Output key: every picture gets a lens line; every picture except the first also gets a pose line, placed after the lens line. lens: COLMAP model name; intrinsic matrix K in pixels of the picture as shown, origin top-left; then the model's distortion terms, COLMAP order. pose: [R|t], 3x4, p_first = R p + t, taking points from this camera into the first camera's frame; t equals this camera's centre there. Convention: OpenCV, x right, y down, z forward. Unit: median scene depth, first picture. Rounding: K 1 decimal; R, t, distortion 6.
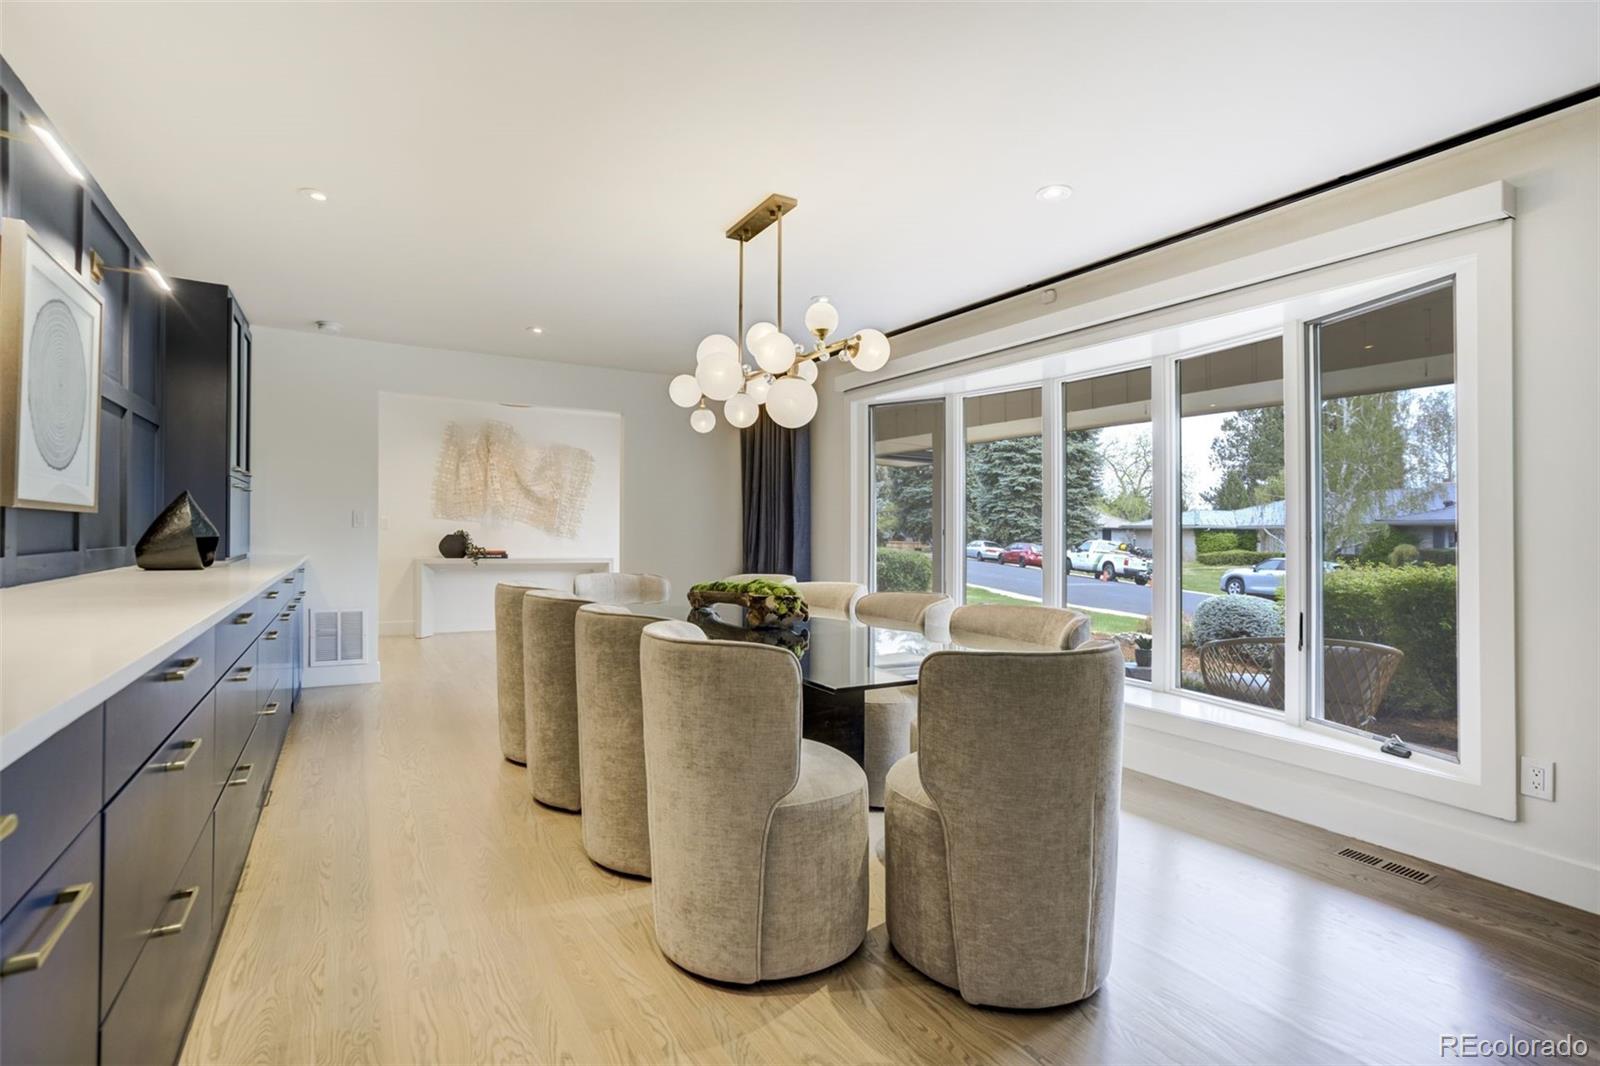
lens RADIAL K [[759.4, 0, 792.2], [0, 759.4, 537.9], [0, 0, 1]] dist [-0.048924, 0.021434]
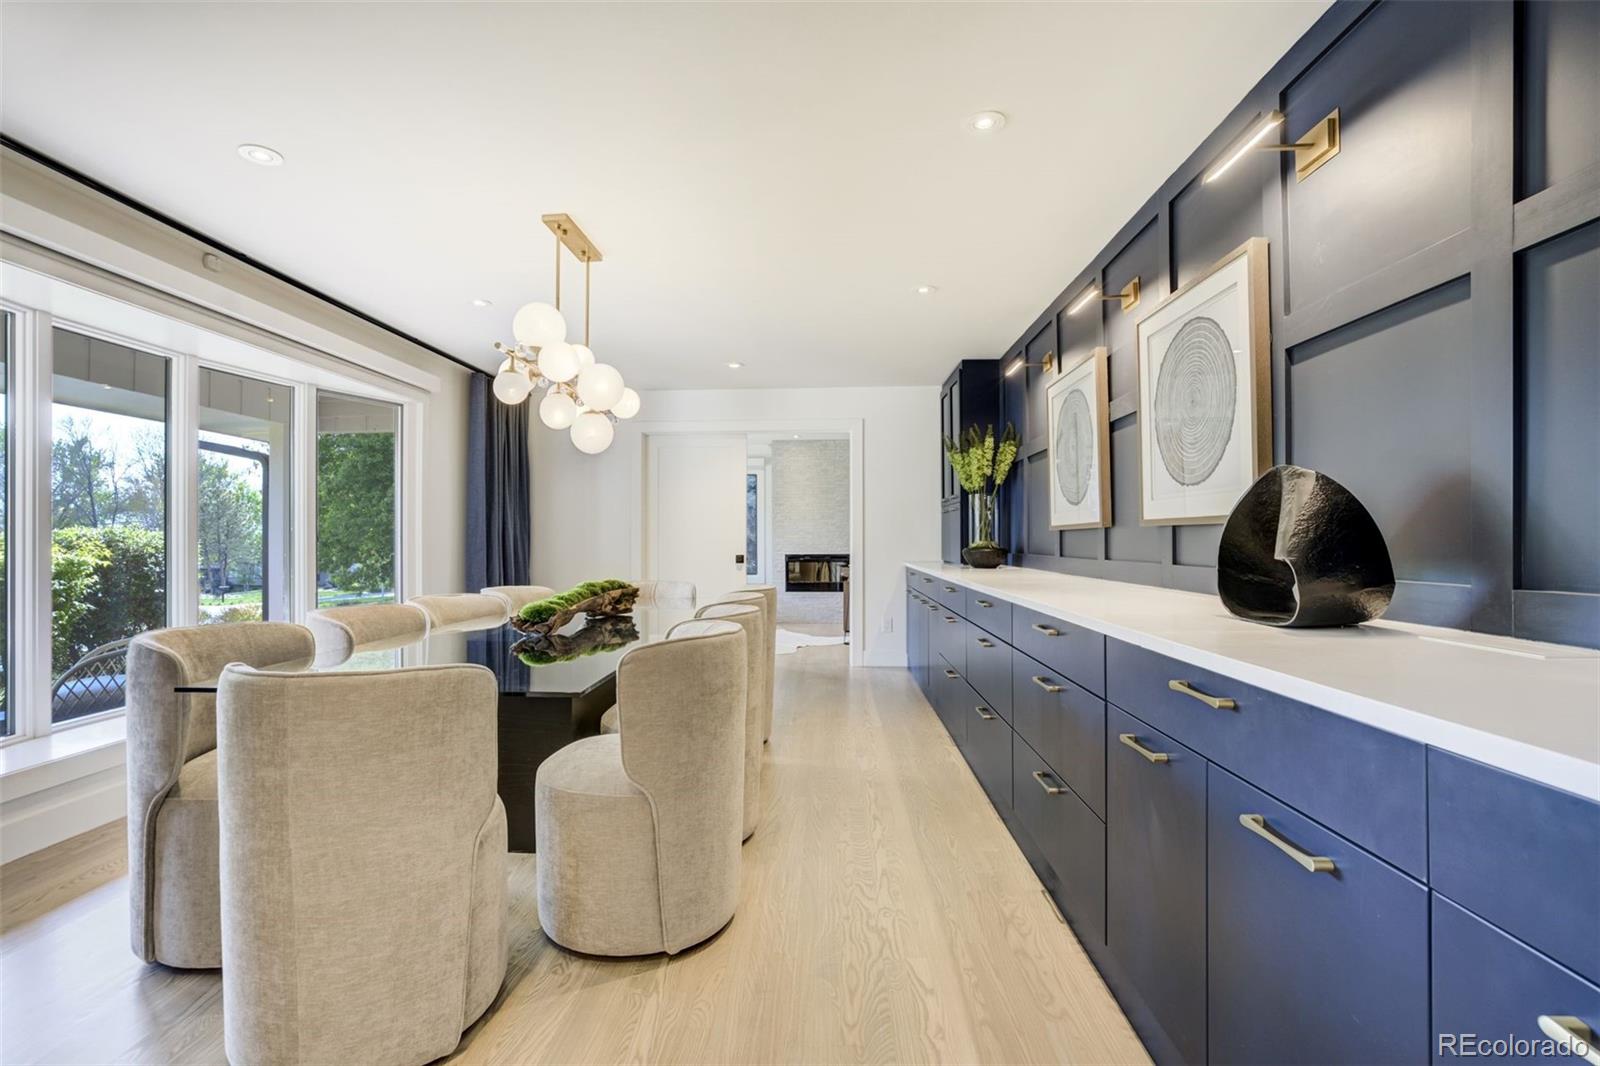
lens RADIAL K [[759.4, 0, 792.2], [0, 759.4, 537.9], [0, 0, 1]] dist [-0.048924, 0.021434]
pose [[-0.837423, -0.008127, 0.546495, -0.538761], [-0.002906, 0.999942, 0.010418, -0.011498], [-0.546548, 0.007137, -0.837397, 1.062629]]
